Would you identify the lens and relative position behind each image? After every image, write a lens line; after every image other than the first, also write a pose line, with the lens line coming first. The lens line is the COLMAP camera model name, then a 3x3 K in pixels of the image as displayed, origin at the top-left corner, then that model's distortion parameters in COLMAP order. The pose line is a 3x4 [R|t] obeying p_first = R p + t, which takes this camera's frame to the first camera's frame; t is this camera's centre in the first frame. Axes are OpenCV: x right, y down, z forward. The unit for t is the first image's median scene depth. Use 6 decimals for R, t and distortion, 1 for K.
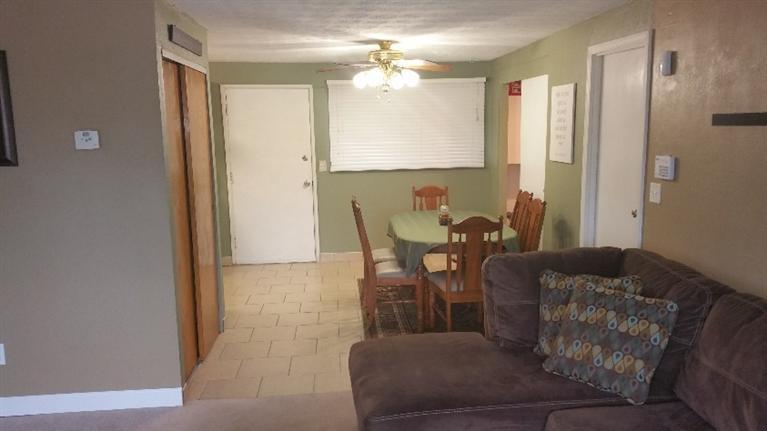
lens RADIAL K [[613.0, 0, 383.5], [0, 613.0, 215.5], [0, 0, 1]] dist [0.133176, -0.336520]
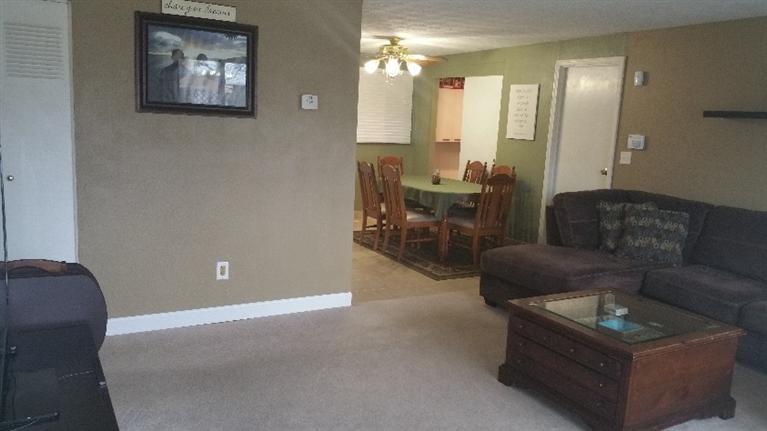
lens RADIAL K [[613.0, 0, 383.5], [0, 613.0, 215.5], [0, 0, 1]] dist [0.133176, -0.336520]
pose [[0.915826, -0.005697, 0.401534, -0.635028], [-0.002703, 0.999789, 0.020352, 0.066222], [-0.401566, -0.019724, 0.915618, -0.184757]]
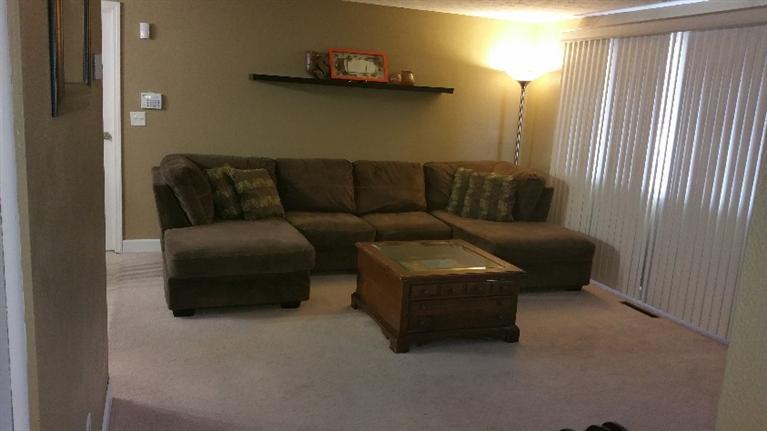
lens RADIAL K [[613.0, 0, 383.5], [0, 613.0, 215.5], [0, 0, 1]] dist [0.133176, -0.336520]
pose [[-0.284874, -0.184655, 0.940611, -0.925076], [0.077846, 0.973572, 0.214702, -0.066884], [-0.955399, 0.134386, -0.262971, 0.692530]]
